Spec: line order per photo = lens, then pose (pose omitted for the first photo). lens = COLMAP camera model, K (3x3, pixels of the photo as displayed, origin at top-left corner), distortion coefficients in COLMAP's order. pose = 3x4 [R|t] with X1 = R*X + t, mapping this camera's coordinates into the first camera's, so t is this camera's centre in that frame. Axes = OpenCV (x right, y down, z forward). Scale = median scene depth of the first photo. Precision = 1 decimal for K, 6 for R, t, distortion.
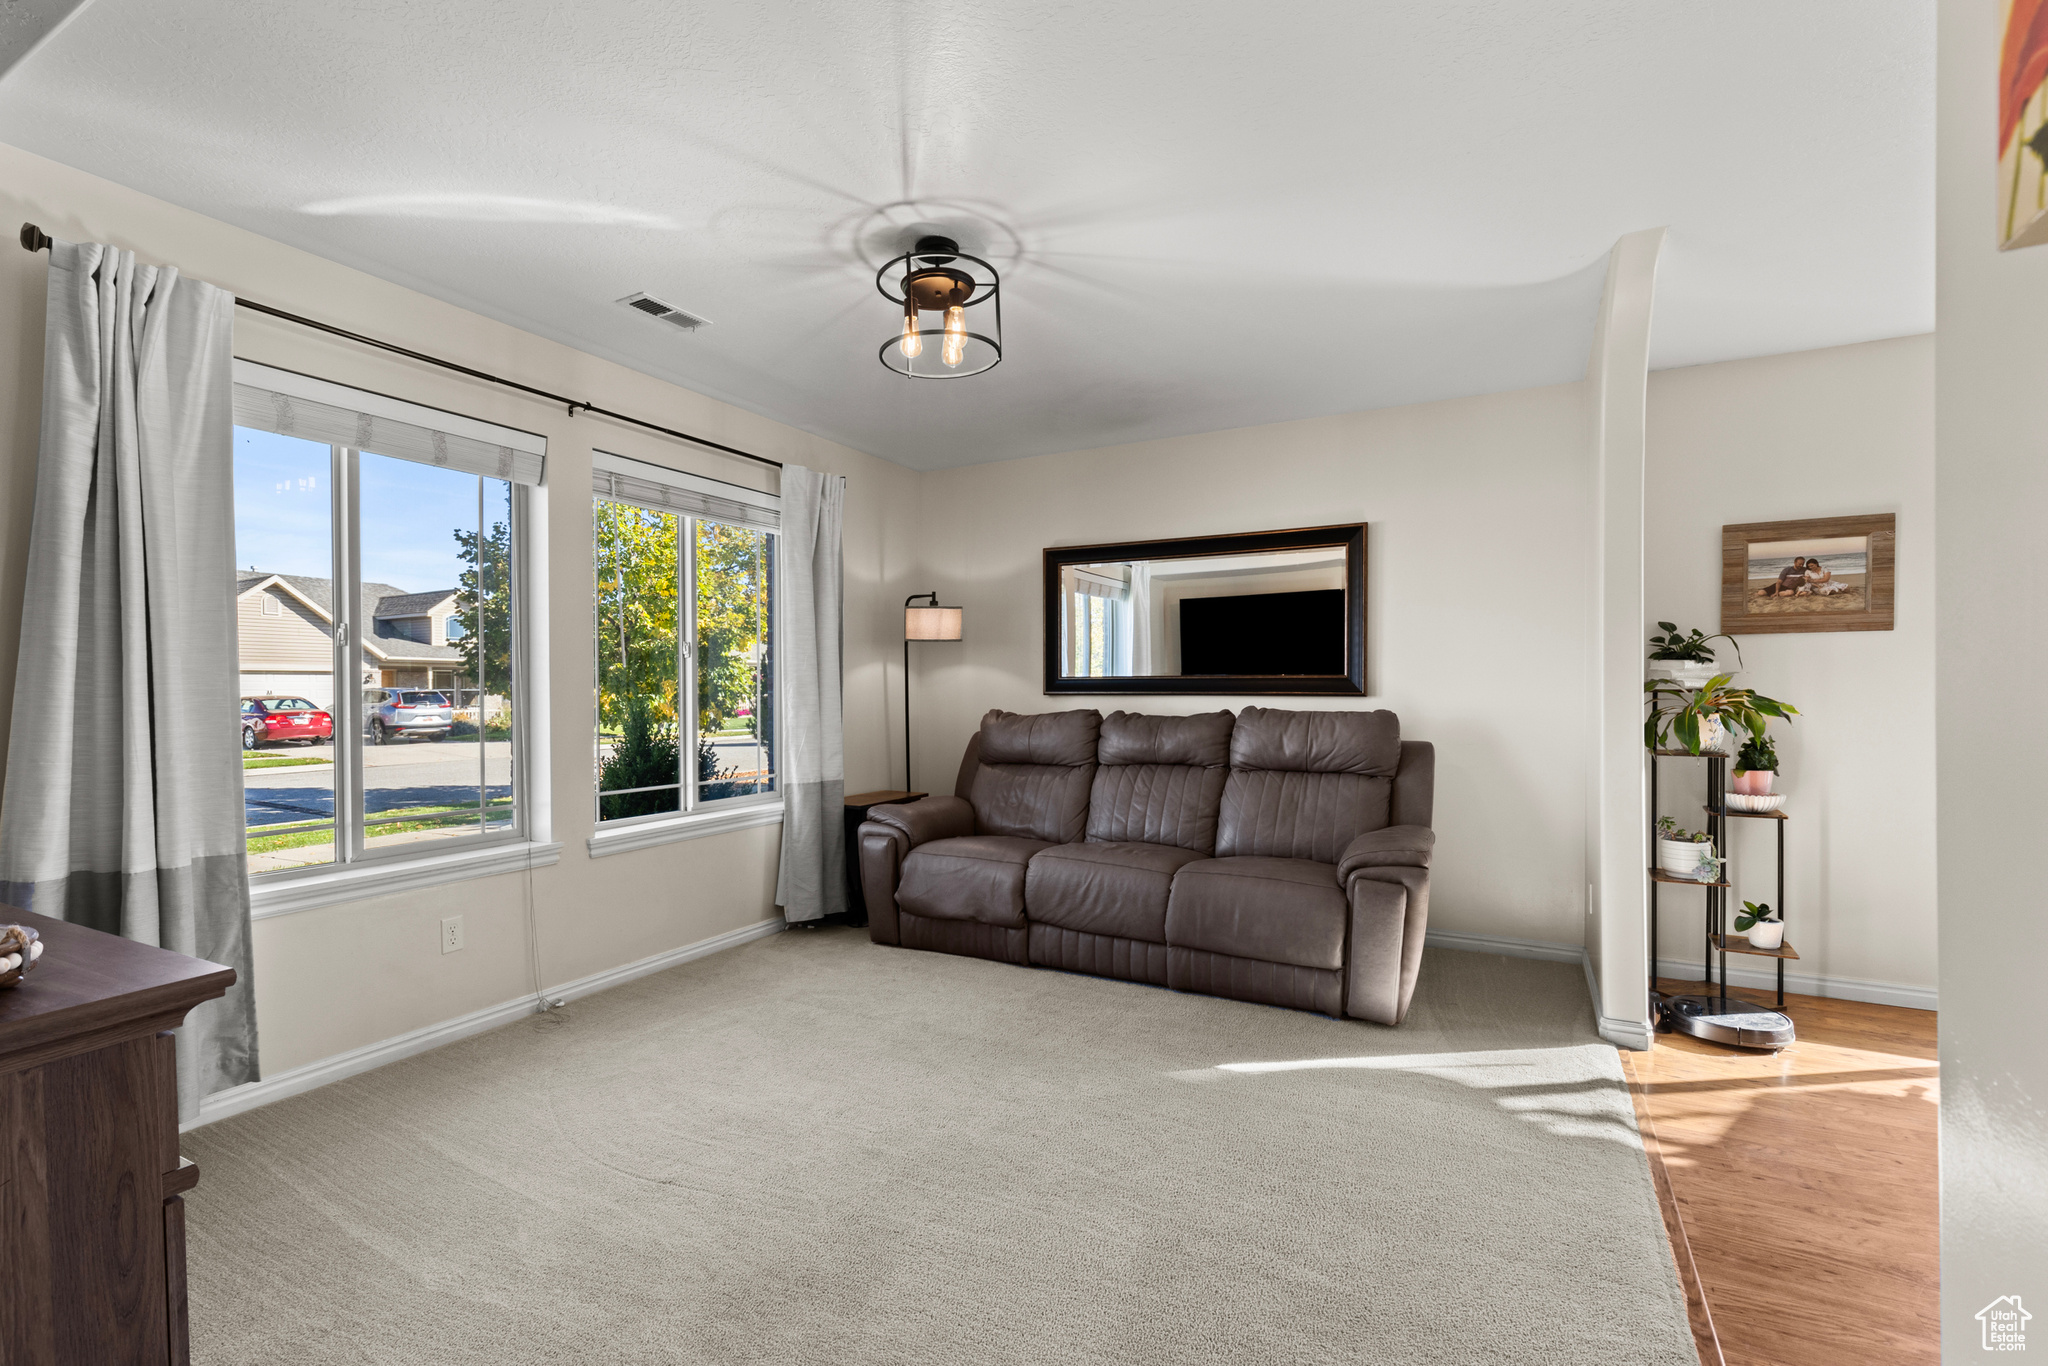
lens RADIAL K [[923.5, 0, 1010.5], [0, 923.5, 693.8], [0, 0, 1]] dist [0.002640, 0.000266]
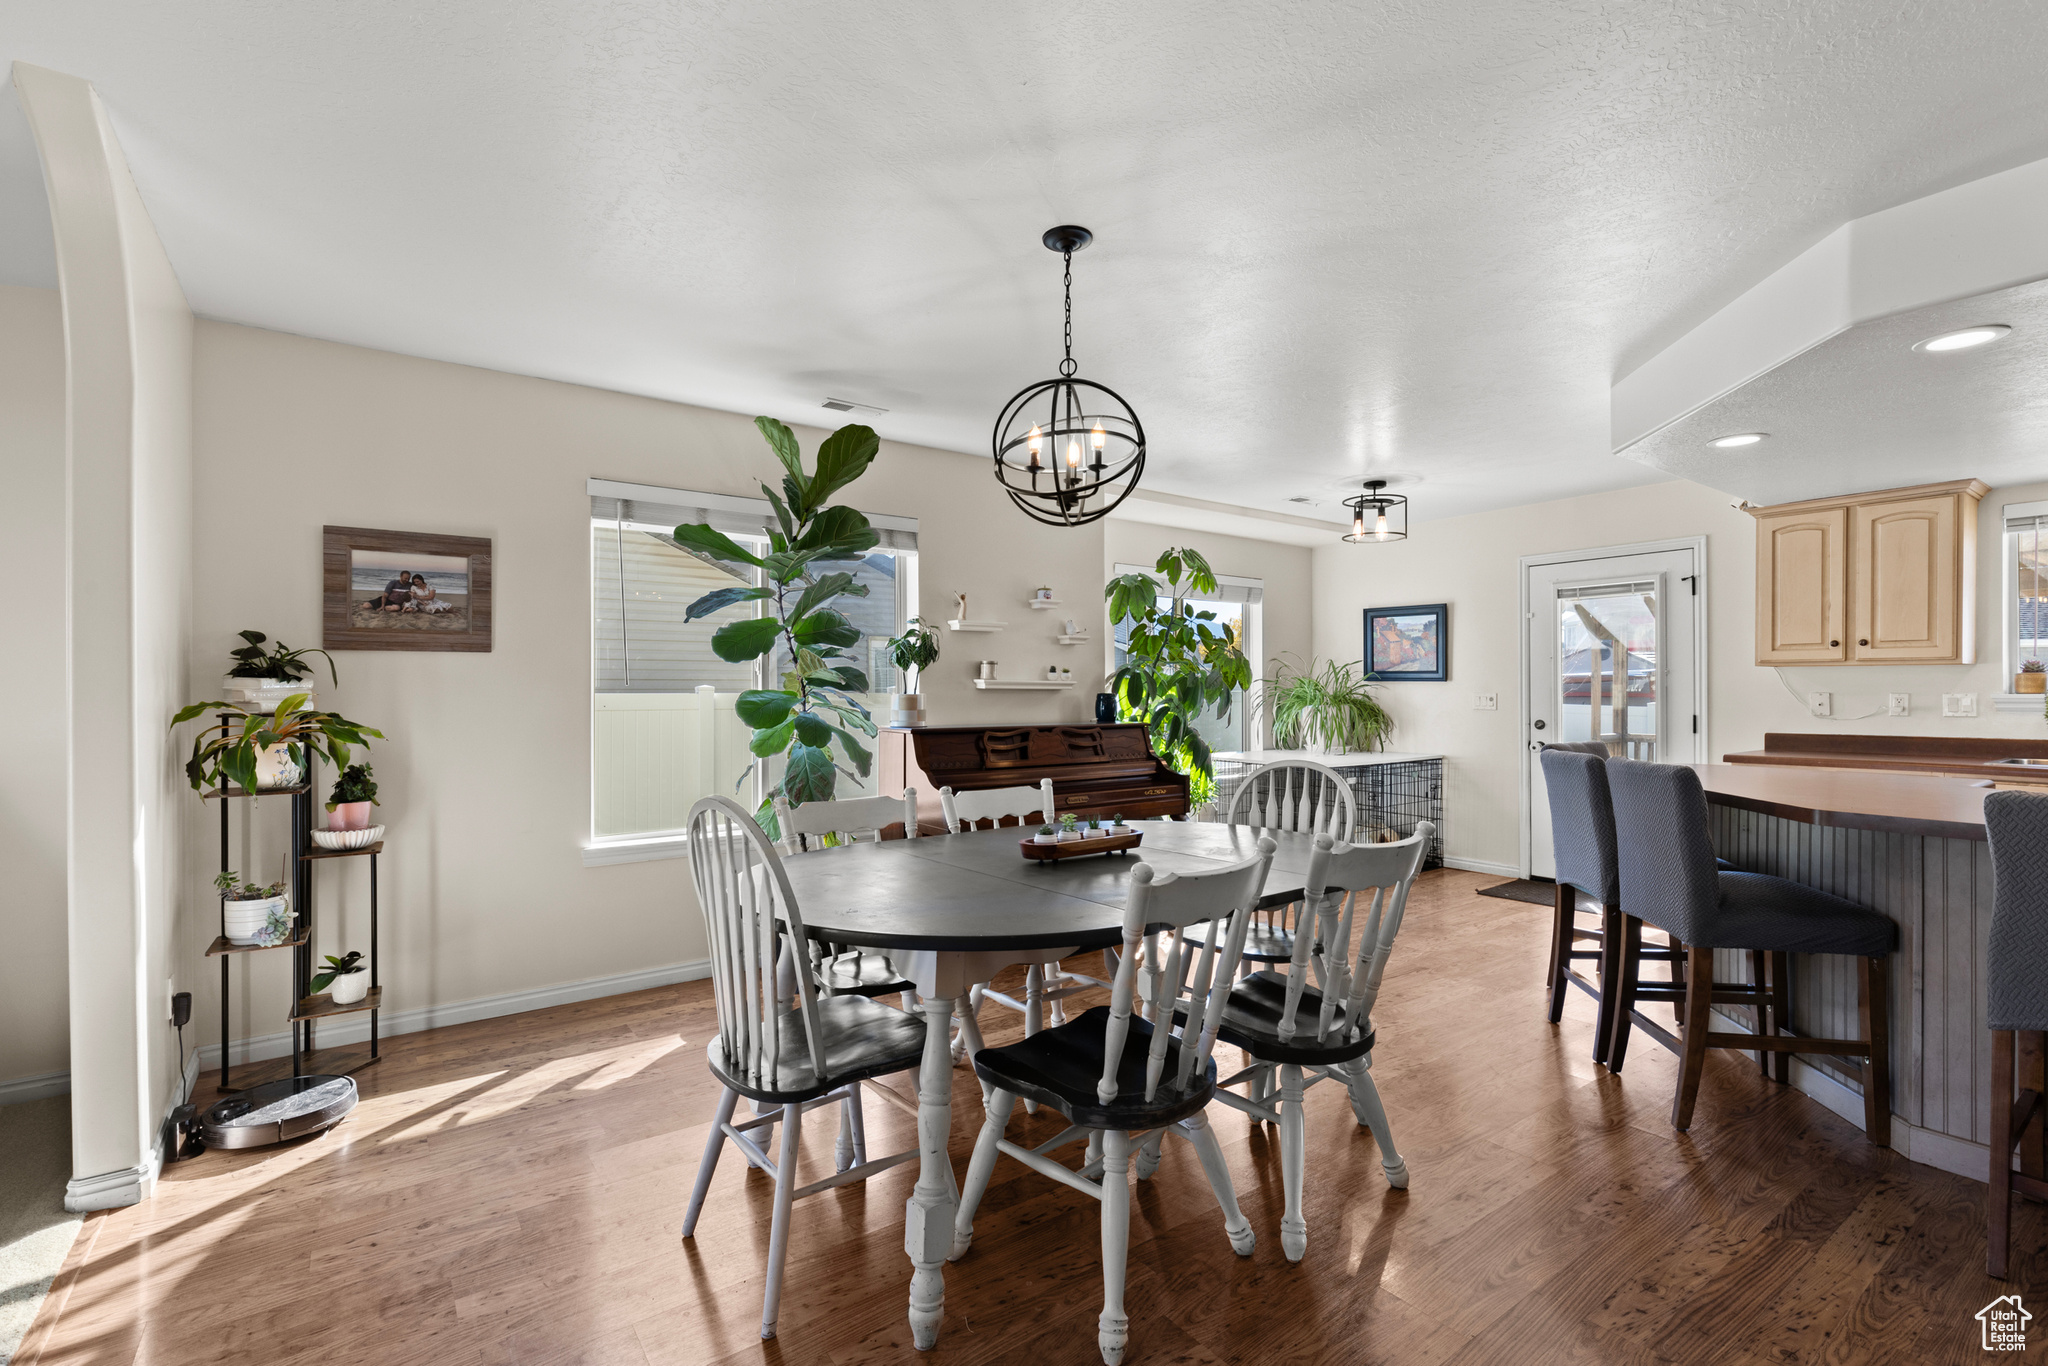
lens RADIAL K [[923.5, 0, 1024.1], [0, 923.5, 690.5], [0, 0, 1]] dist [0.002640, 0.000266]
pose [[0.419866, 0.003719, 0.907579, 0.257647], [0.007907, 0.999939, -0.007755, -0.013072], [-0.907552, 0.010432, 0.419810, 0.028310]]
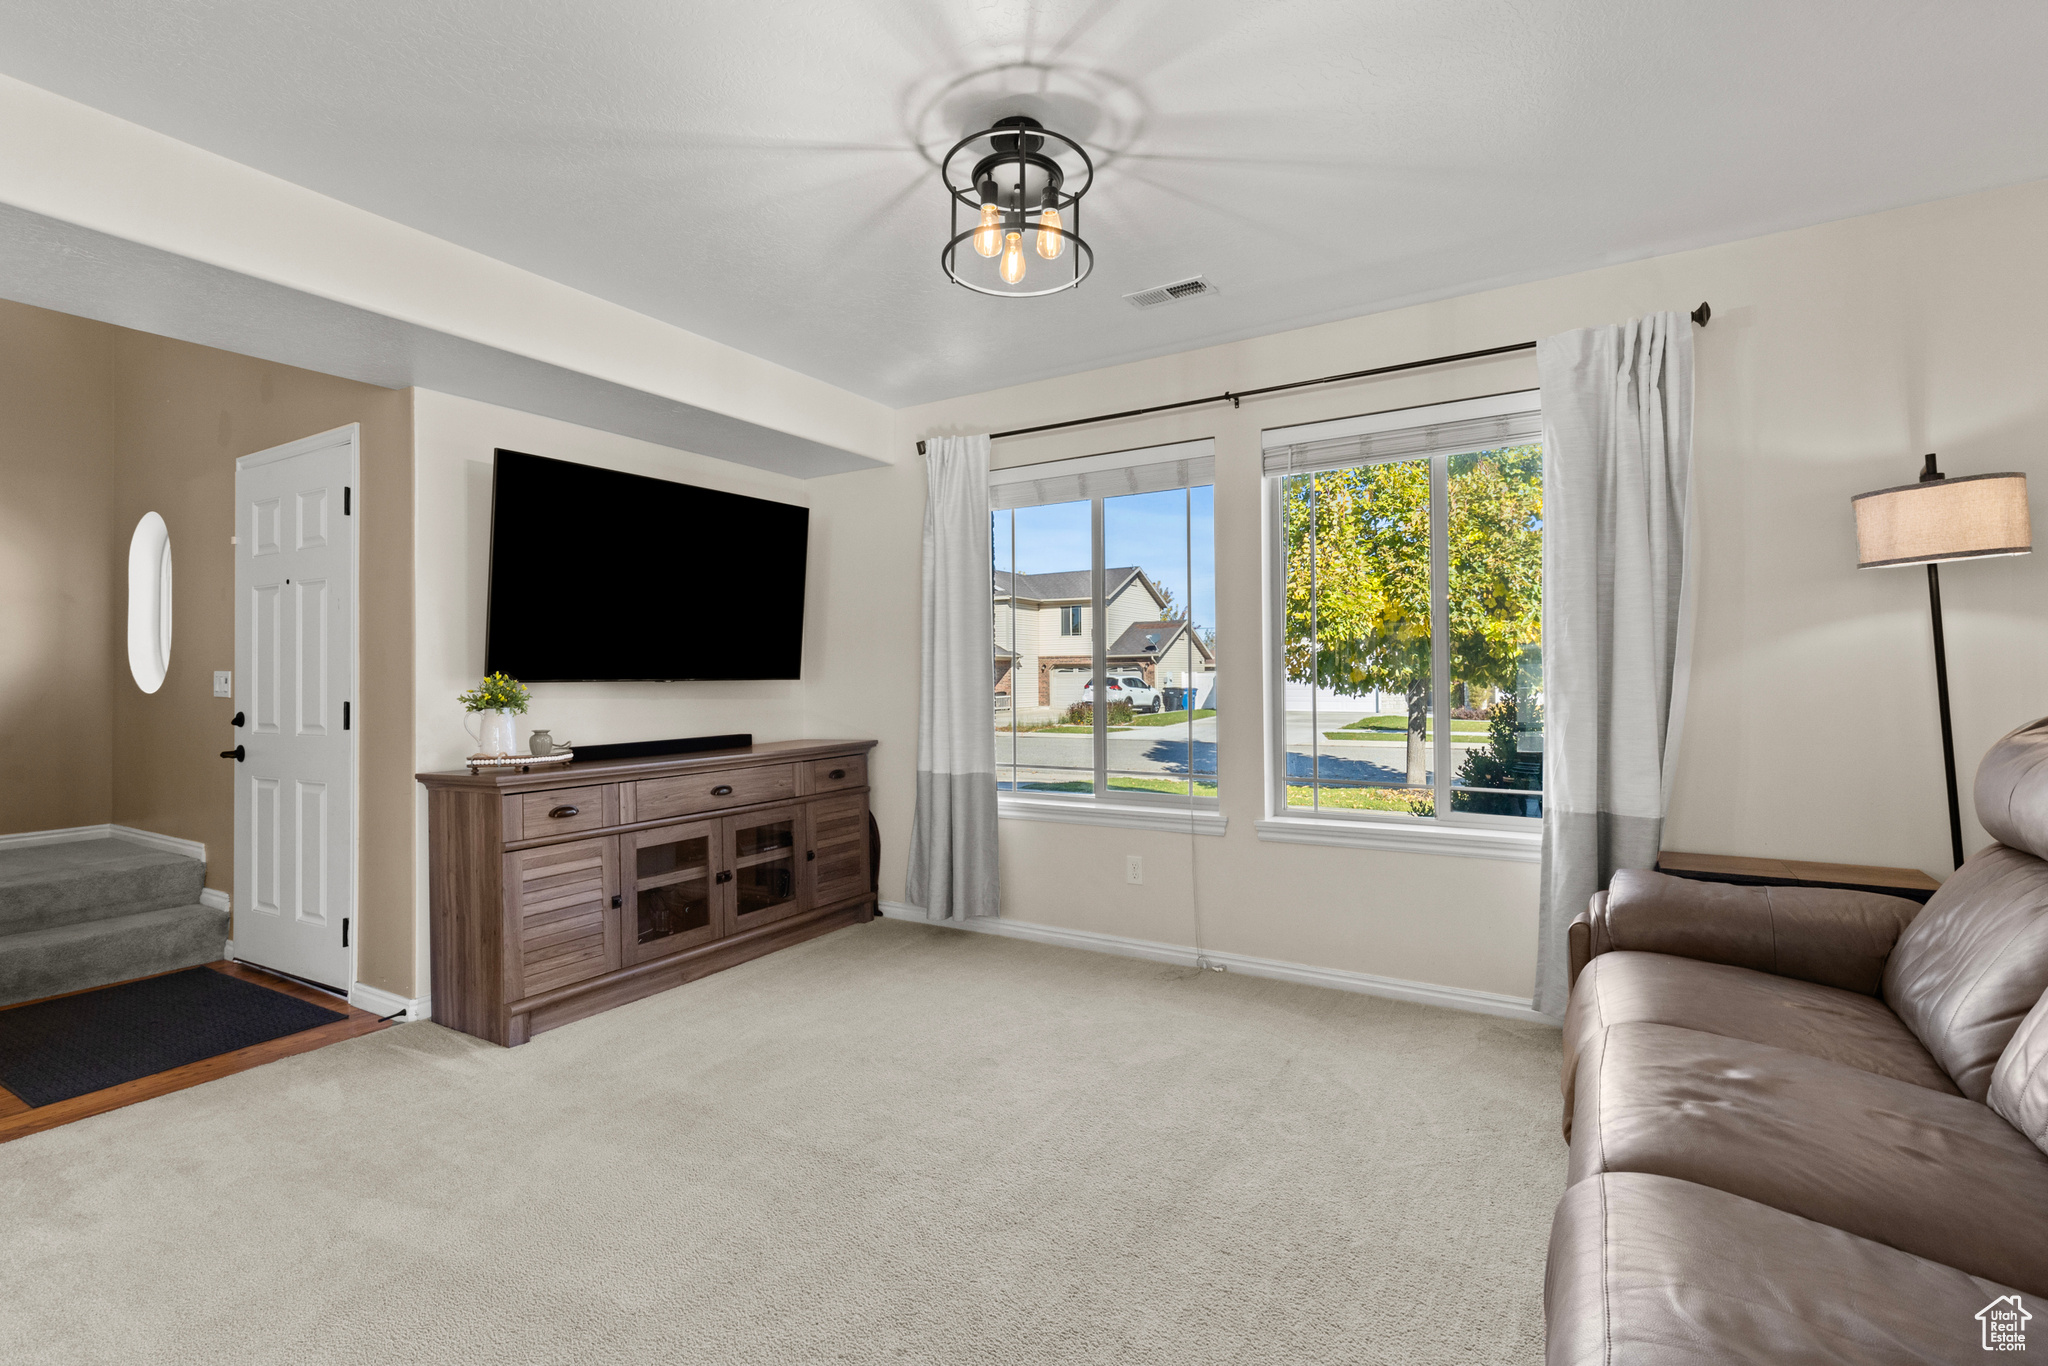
lens RADIAL K [[923.5, 0, 1046.4], [0, 923.5, 653.6], [0, 0, 1]] dist [0.002640, 0.000266]
pose [[-0.036083, -0.016247, -0.999217, 0.546306], [0.006937, 0.999840, -0.016508, -0.008380], [0.999325, -0.007528, -0.035965, 0.793575]]
